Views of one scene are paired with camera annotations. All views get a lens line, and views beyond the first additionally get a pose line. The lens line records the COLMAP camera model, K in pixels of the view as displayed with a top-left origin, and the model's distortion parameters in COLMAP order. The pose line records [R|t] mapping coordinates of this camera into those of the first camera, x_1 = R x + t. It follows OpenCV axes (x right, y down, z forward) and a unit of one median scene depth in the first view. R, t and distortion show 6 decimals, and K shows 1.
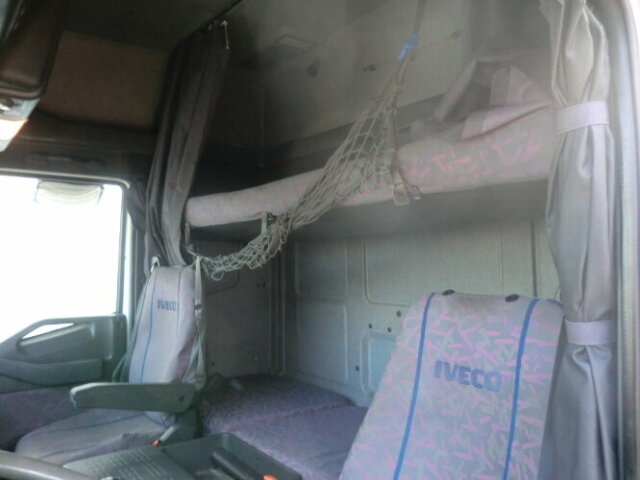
lens RADIAL K [[510.6, 0, 317.6], [0, 510.6, 240.9], [0, 0, 1]] dist [-0.079771, 0.081961]
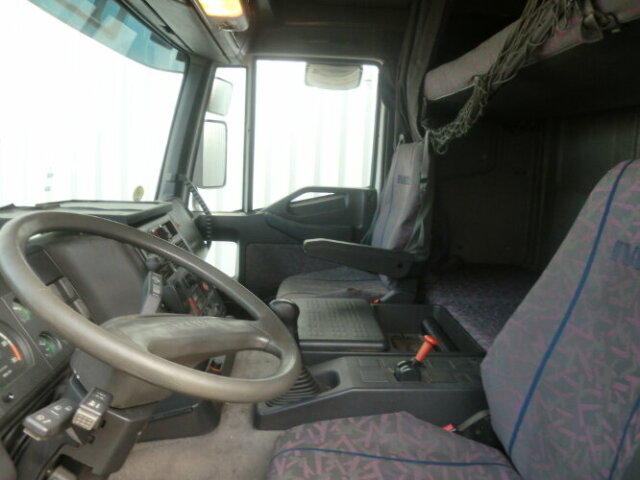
lens RADIAL K [[510.6, 0, 317.6], [0, 510.6, 240.9], [0, 0, 1]] dist [-0.079771, 0.081961]
pose [[0.818847, 0.125486, -0.560128, 0.177121], [-0.015226, 0.980217, 0.197340, 0.052188], [0.573810, -0.153062, 0.804558, 0.047282]]
